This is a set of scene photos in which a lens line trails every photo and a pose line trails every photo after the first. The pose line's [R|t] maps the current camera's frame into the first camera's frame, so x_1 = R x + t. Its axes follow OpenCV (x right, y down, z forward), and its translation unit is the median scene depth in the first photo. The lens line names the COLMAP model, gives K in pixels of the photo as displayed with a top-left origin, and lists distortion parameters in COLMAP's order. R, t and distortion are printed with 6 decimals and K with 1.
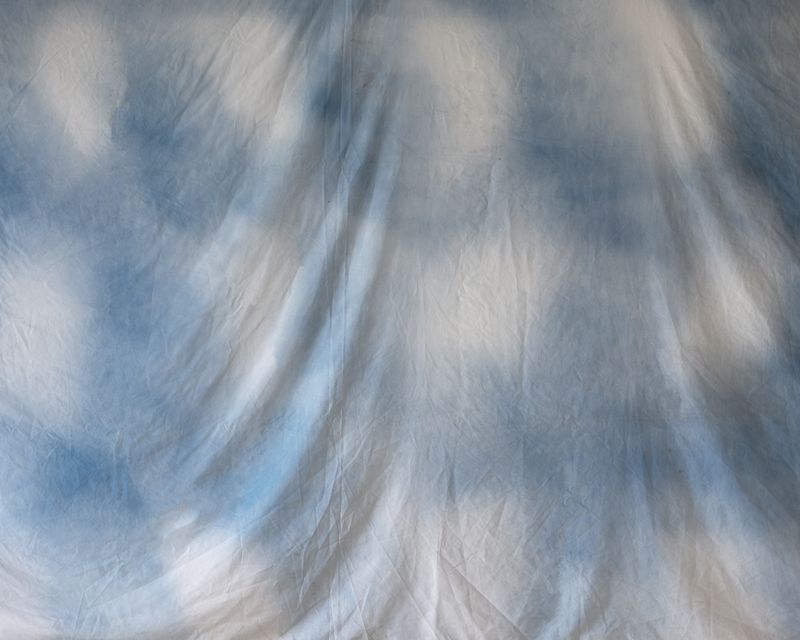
lens RADIAL K [[1797.3, 0, 404.7], [0, 1797.3, 322.4], [0, 0, 1]] dist [0.037544, 0.000000]
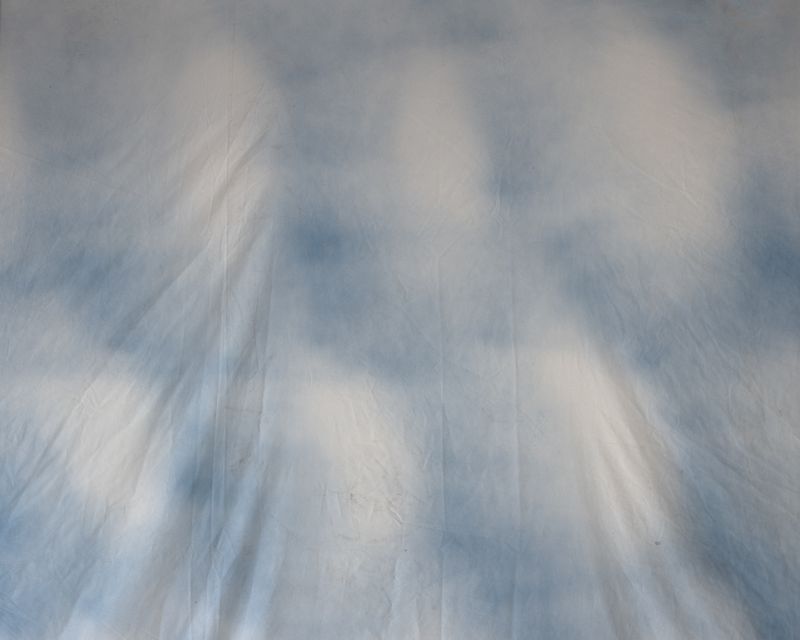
lens RADIAL K [[1797.3, 0, 408.2], [0, 1797.3, 319.7], [0, 0, 1]] dist [0.037544, 0.000000]
pose [[0.997634, 0.000760, 0.068748, -0.002489], [0.012494, 0.981287, -0.192144, -0.036484], [-0.067607, 0.192548, 0.978956, 0.173679]]
